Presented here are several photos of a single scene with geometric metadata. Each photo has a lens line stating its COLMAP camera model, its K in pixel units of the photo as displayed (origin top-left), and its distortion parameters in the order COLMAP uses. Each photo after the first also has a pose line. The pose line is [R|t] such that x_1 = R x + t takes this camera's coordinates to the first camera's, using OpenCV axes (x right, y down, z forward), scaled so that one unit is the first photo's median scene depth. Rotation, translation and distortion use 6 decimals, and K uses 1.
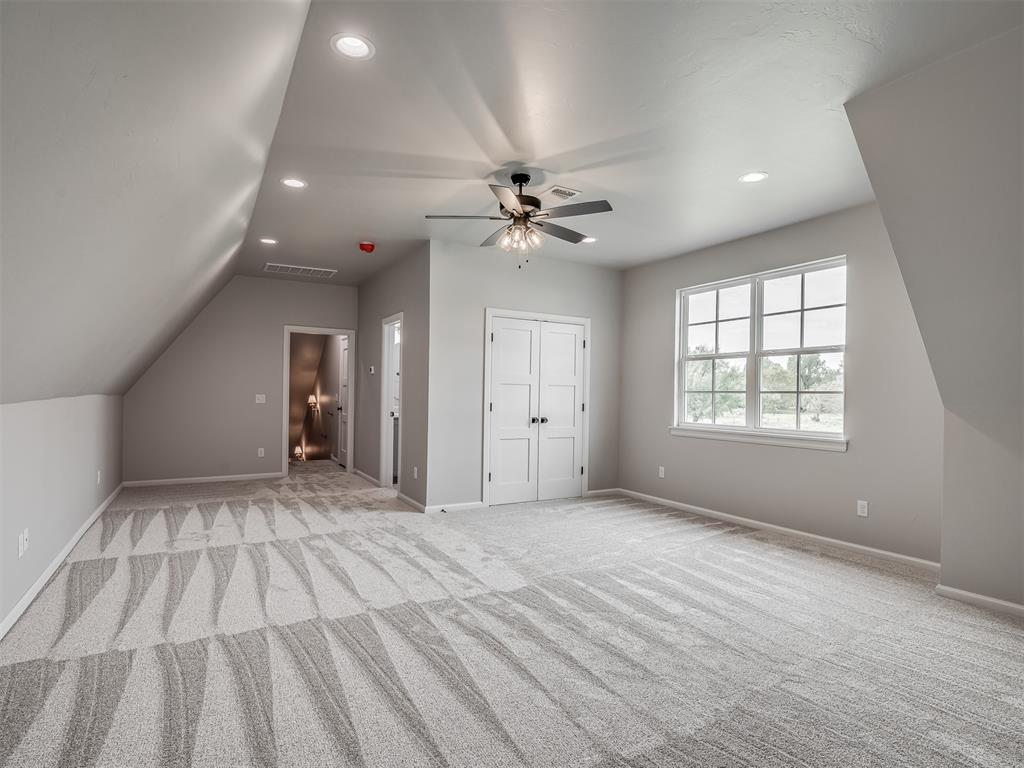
lens RADIAL K [[530.7, 0, 504.8], [0, 530.7, 384.7], [0, 0, 1]] dist [-0.003593, -0.000465]
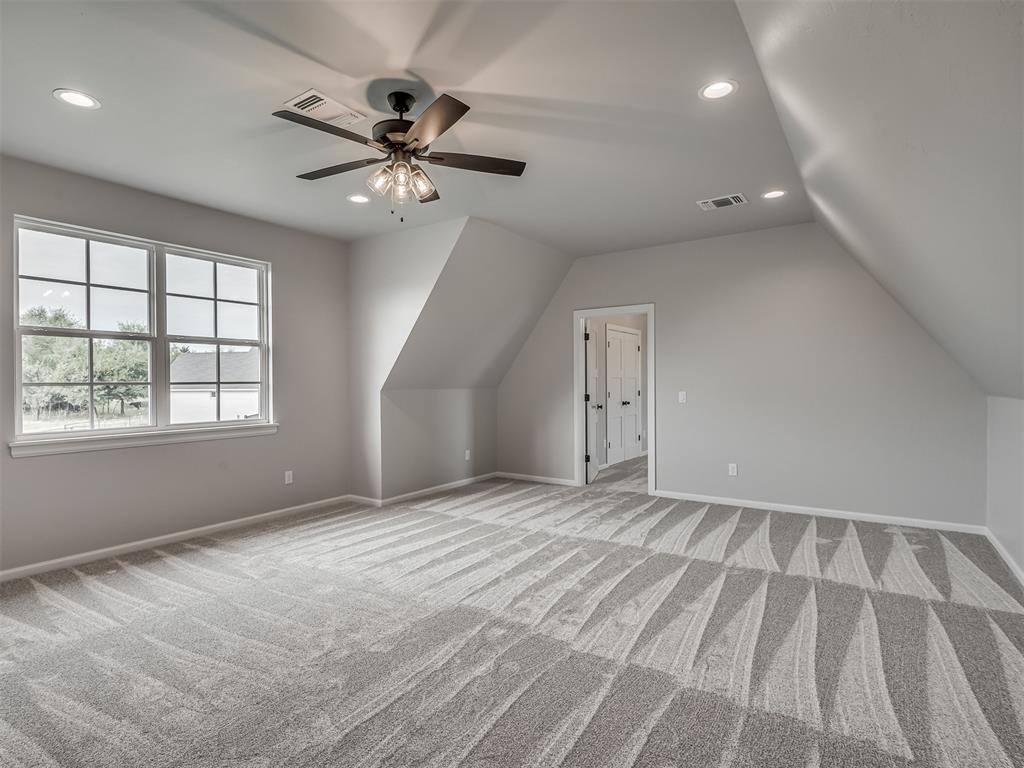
lens RADIAL K [[530.7, 0, 504.8], [0, 530.7, 384.7], [0, 0, 1]] dist [-0.003593, -0.000465]
pose [[-0.419299, -0.015447, 0.907717, -0.591979], [-0.012145, 0.999861, 0.011405, -0.000524], [-0.907767, -0.006242, -0.419428, 0.980067]]
